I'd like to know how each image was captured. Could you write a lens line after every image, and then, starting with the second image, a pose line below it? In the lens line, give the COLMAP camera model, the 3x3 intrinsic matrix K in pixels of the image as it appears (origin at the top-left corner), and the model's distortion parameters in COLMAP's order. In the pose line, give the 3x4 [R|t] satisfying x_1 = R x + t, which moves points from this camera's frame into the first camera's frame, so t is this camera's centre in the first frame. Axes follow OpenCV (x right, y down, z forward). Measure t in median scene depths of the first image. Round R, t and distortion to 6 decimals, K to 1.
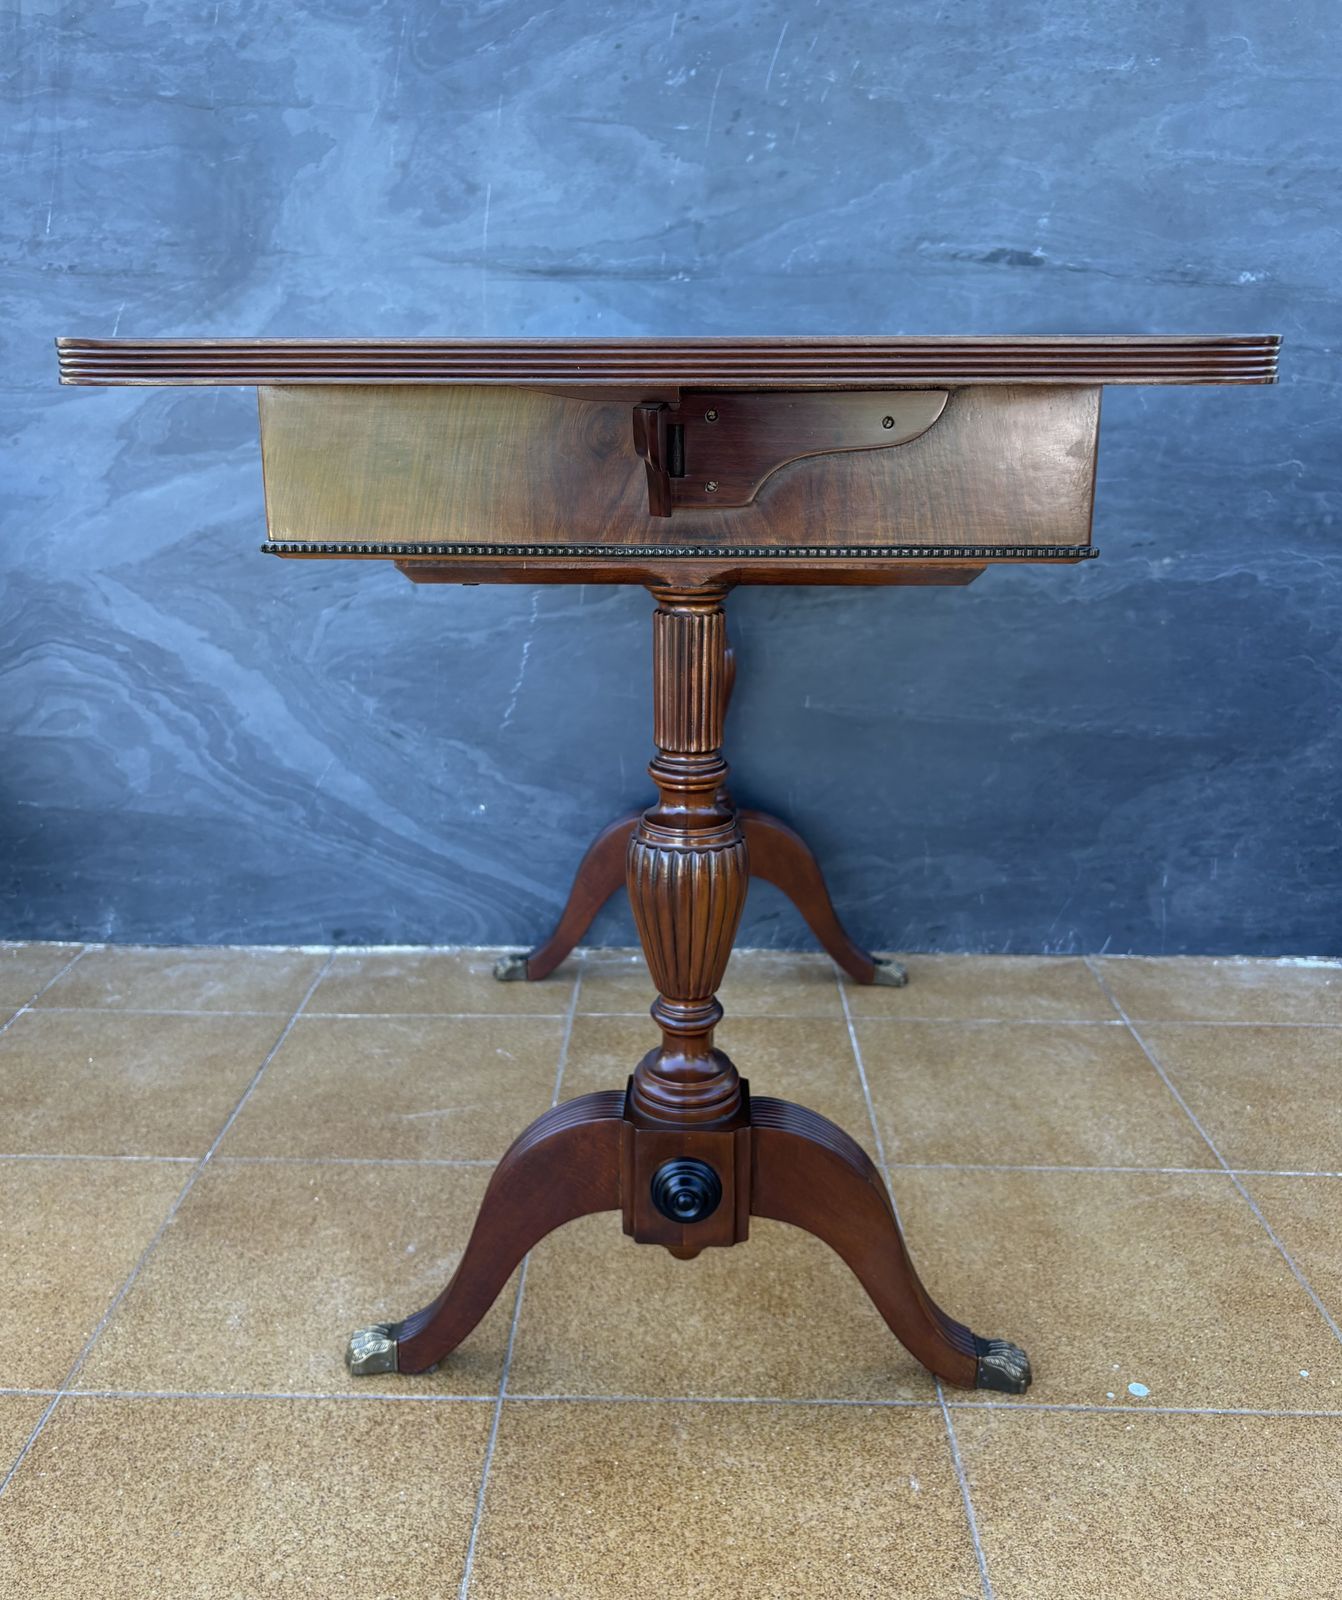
lens RADIAL K [[1448.6, 0, 659.6], [0, 1448.6, 728.0], [0, 0, 1]] dist [-0.026875, 0.078125]
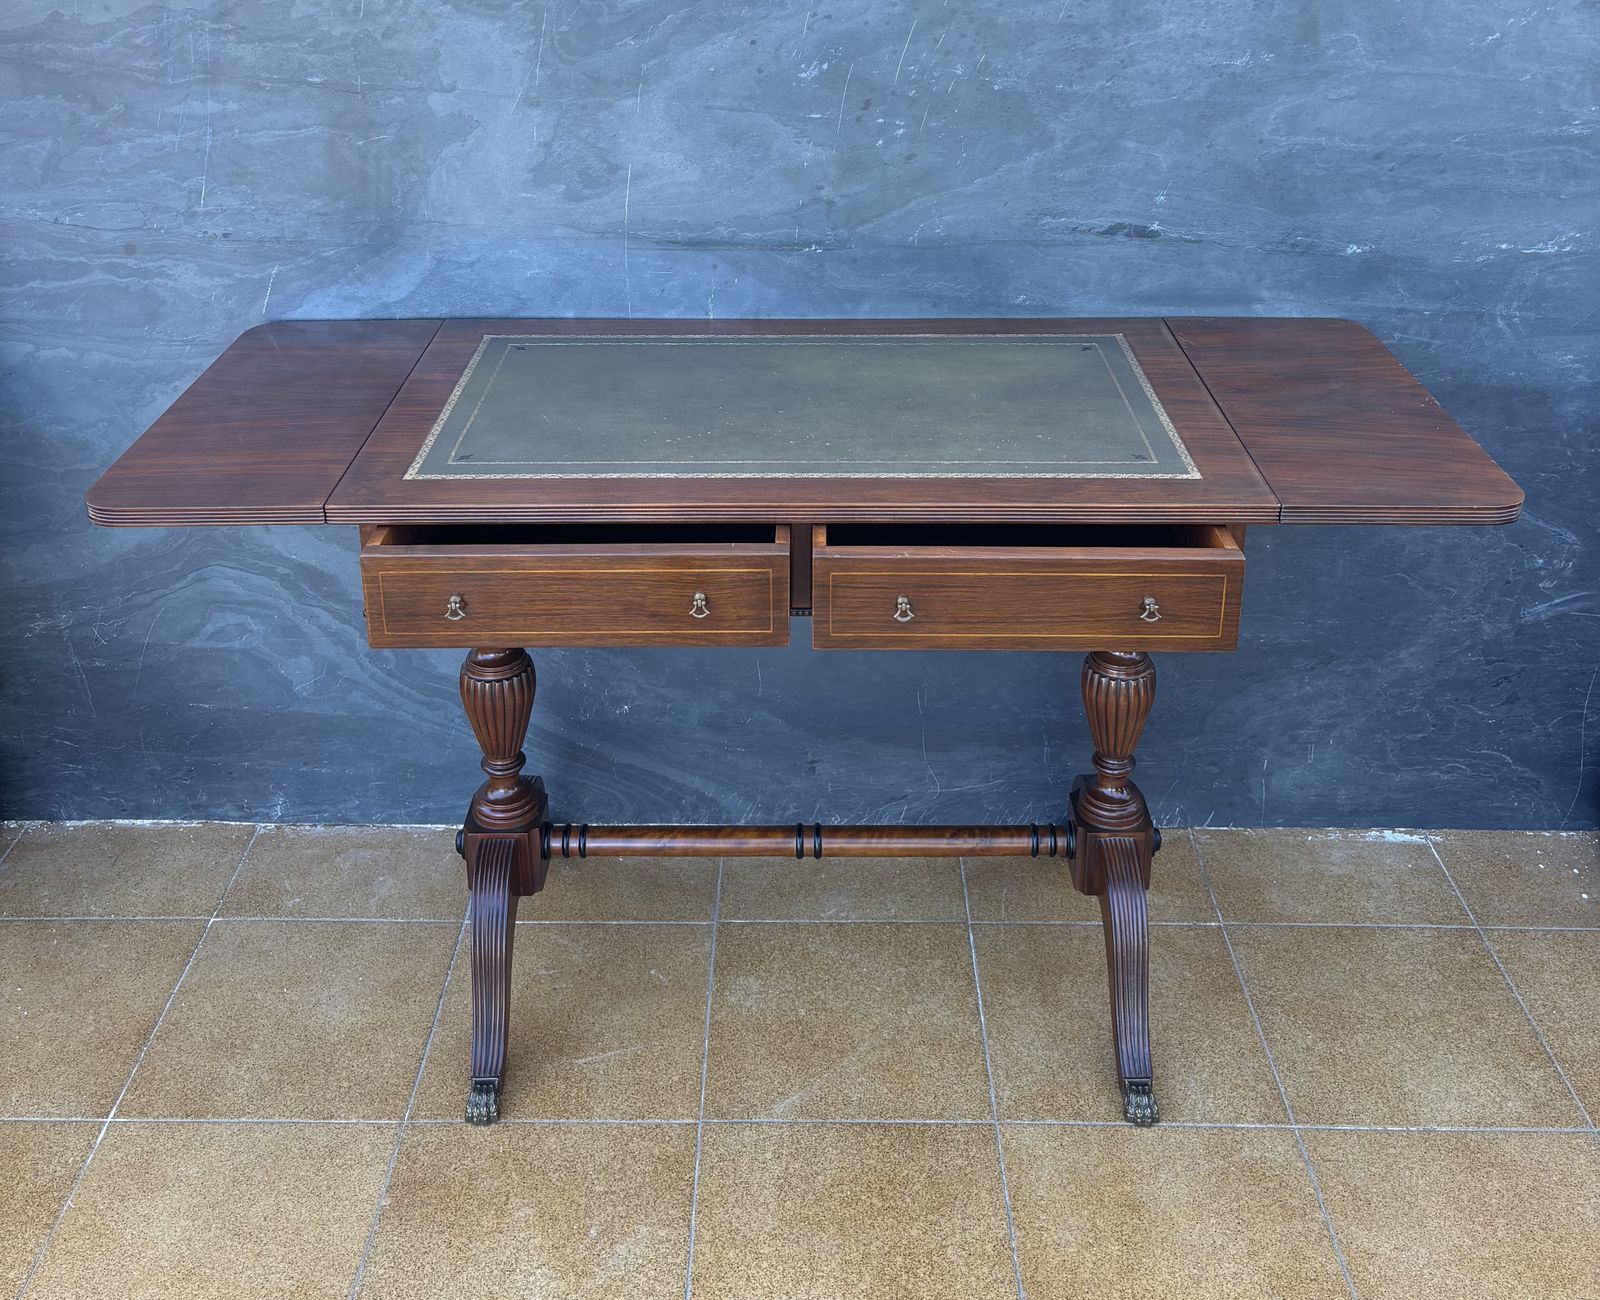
lens RADIAL K [[1629.9, 0, 793.2], [0, 1629.9, 357.3], [0, 0, 1]] dist [0.016127, 0.000000]
pose [[0.999904, -0.006462, 0.012296, -0.015386], [0.004951, 0.992859, 0.119191, -0.379974], [-0.012979, -0.119119, 0.992795, -0.182981]]
